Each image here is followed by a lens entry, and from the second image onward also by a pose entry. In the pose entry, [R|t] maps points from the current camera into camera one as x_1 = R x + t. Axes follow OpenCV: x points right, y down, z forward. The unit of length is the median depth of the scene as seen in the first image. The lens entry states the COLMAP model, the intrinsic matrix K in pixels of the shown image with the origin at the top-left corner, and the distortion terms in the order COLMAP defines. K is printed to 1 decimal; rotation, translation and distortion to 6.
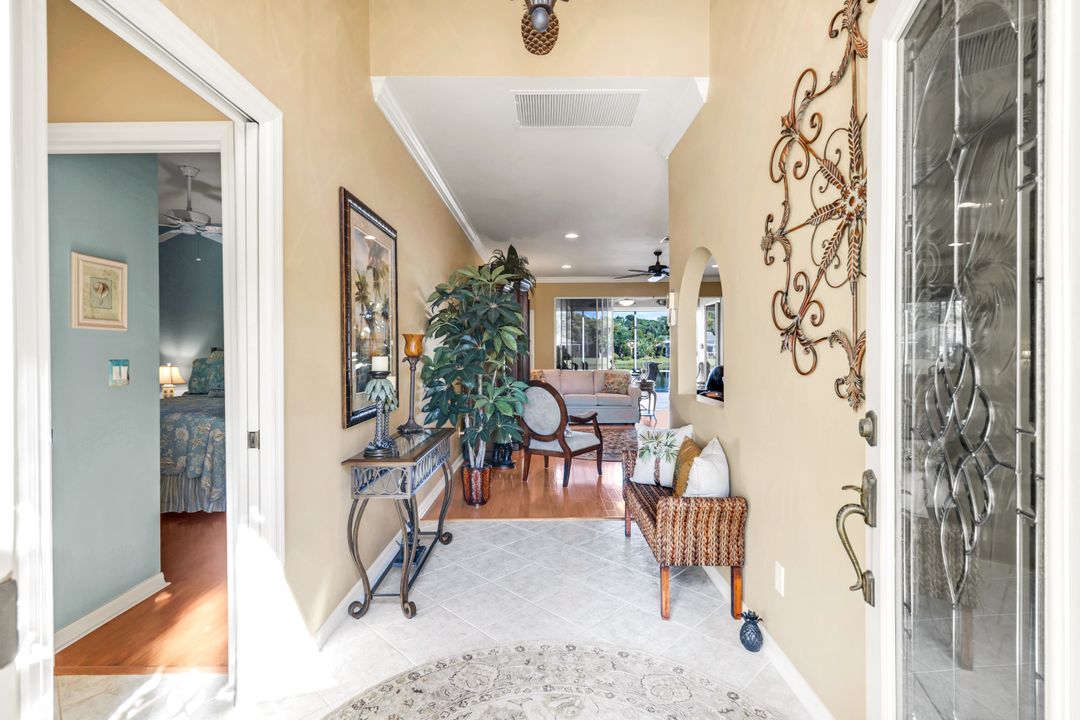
lens RADIAL K [[525.1, 0, 539.5], [0, 525.1, 343.3], [0, 0, 1]] dist [0.001529, 0.000373]
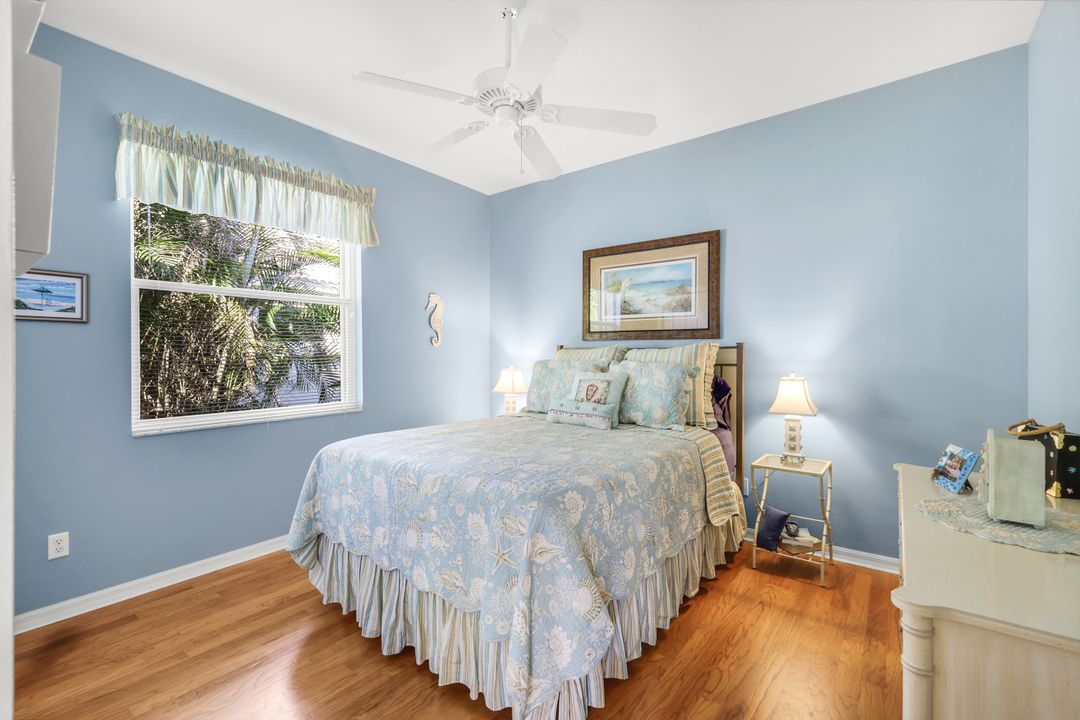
lens RADIAL K [[474.3, 0, 544.4], [0, 474.3, 356.5], [0, 0, 1]] dist [0.003959, 0.000122]
pose [[0.812630, 0.008669, -0.582716, -0.282294], [0.005309, 0.999738, 0.022276, 0.010155], [0.582756, -0.021195, 0.812371, 0.503463]]
